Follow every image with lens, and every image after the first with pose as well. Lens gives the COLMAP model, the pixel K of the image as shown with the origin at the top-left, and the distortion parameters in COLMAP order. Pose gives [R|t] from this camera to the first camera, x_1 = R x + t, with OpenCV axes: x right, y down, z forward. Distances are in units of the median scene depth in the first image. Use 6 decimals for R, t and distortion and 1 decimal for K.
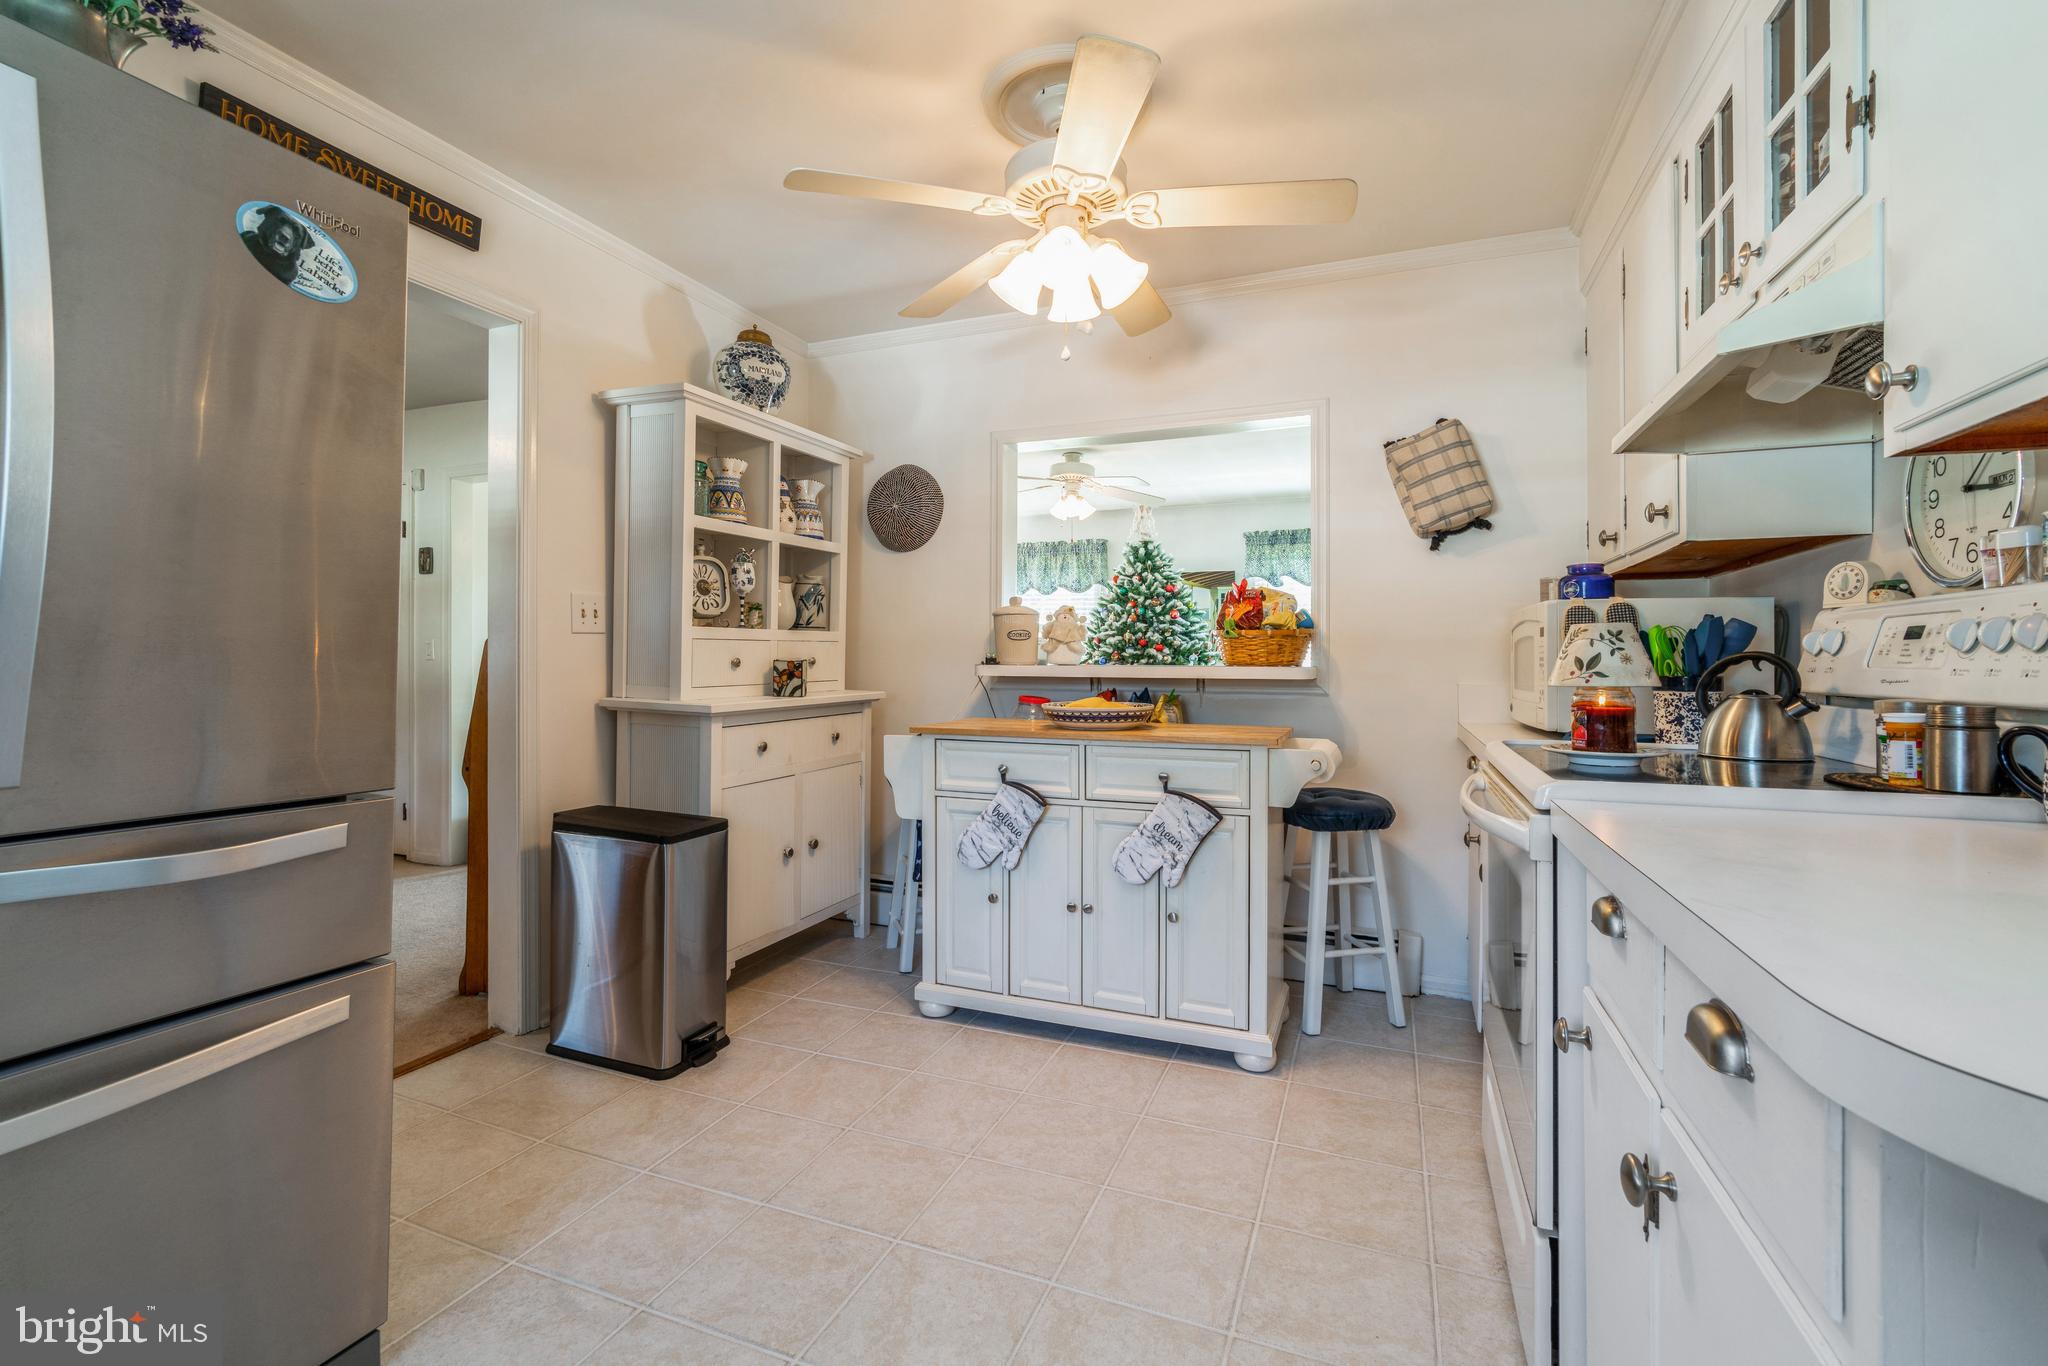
lens RADIAL K [[886.5, 0, 1023.8], [0, 886.5, 652.6], [0, 0, 1]] dist [-0.001842, 0.000008]
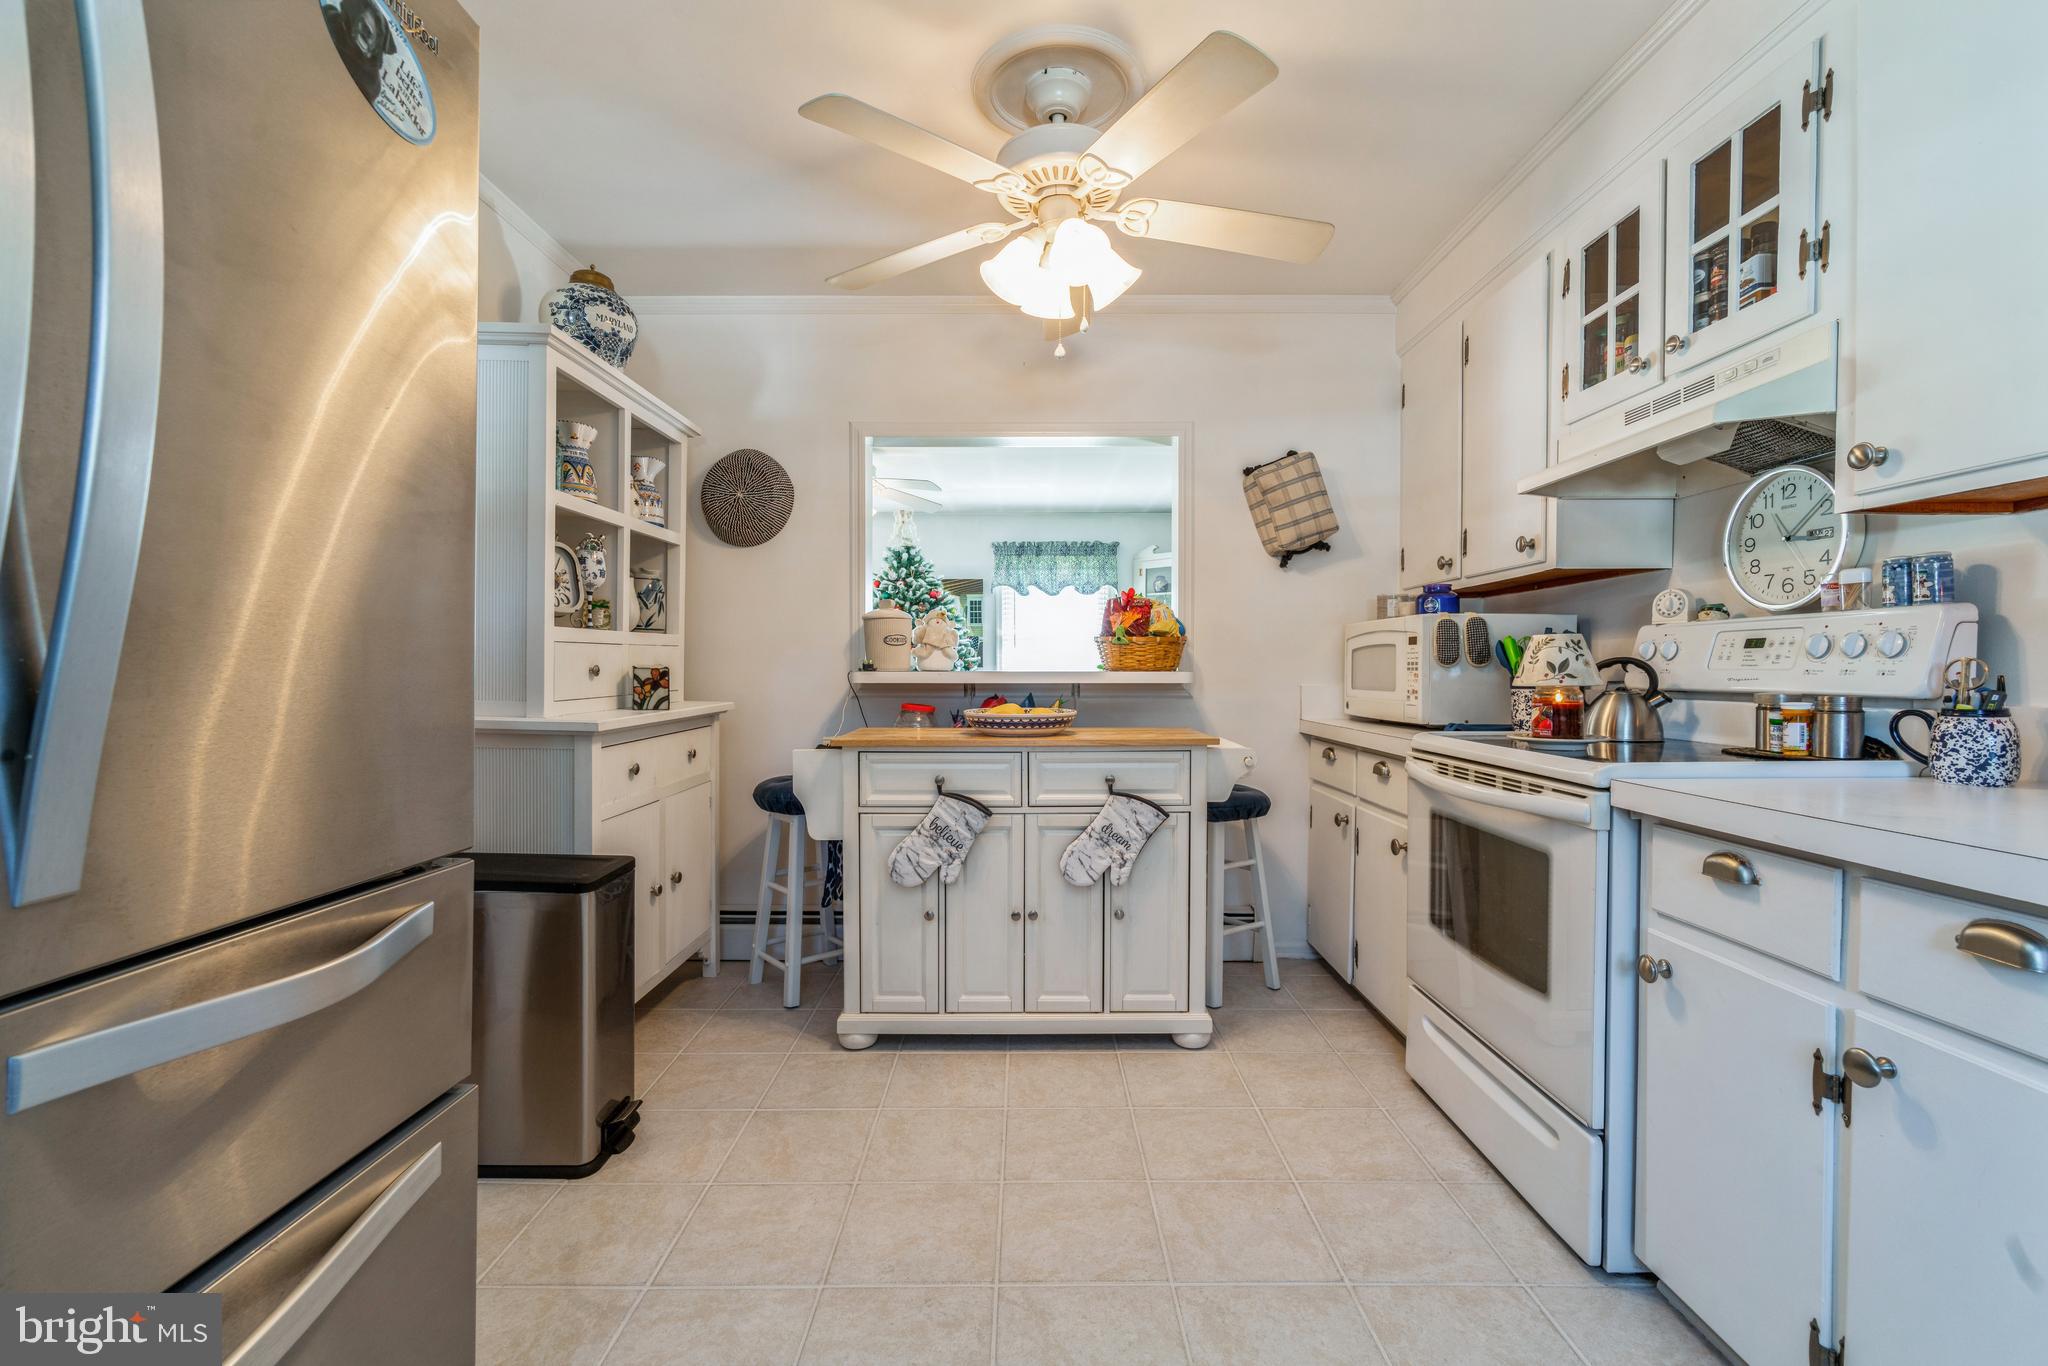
lens RADIAL K [[876.4, 0, 1024.0], [0, 876.4, 683.0], [0, 0, 1]] dist [-0.002279, 0.000240]
pose [[0.928385, -0.010955, 0.371458, -0.291249], [0.000507, 0.999602, 0.028214, -0.000034], [-0.371619, -0.026005, 0.928021, 0.092726]]
